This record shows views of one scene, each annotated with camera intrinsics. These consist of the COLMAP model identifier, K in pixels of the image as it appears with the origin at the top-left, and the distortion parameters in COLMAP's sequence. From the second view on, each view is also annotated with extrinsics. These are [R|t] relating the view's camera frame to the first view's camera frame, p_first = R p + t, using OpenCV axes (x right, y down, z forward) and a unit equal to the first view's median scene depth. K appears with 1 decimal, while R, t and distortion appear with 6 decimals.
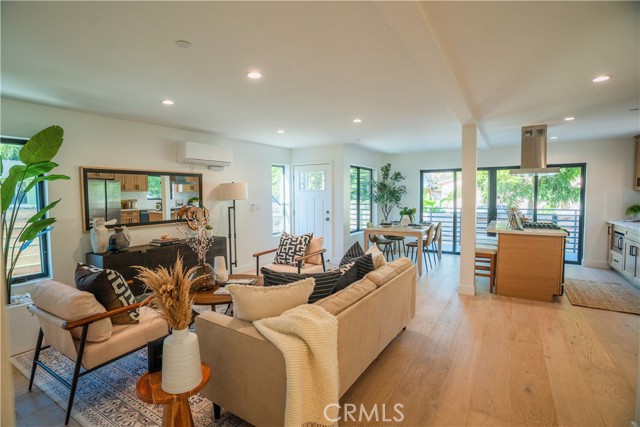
lens RADIAL K [[311.7, 0, 317.6], [0, 311.7, 211.0], [0, 0, 1]] dist [-0.047441, 0.000670]
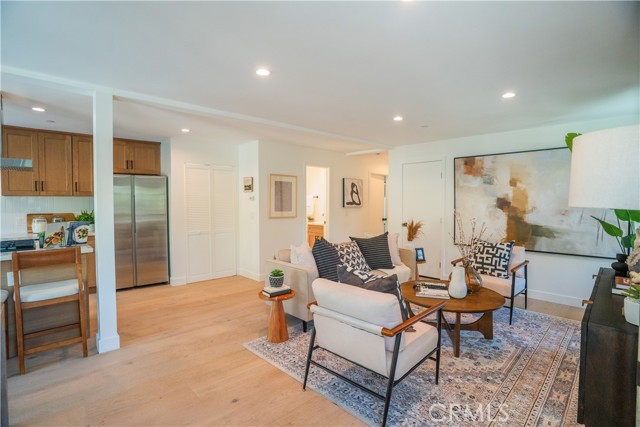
lens RADIAL K [[311.7, 0, 317.6], [0, 311.7, 211.0], [0, 0, 1]] dist [-0.047441, 0.000670]
pose [[-0.968926, -0.000922, 0.247350, -0.129830], [0.019859, 0.996475, 0.081510, -0.078416], [-0.246553, 0.083889, -0.965492, 1.695166]]
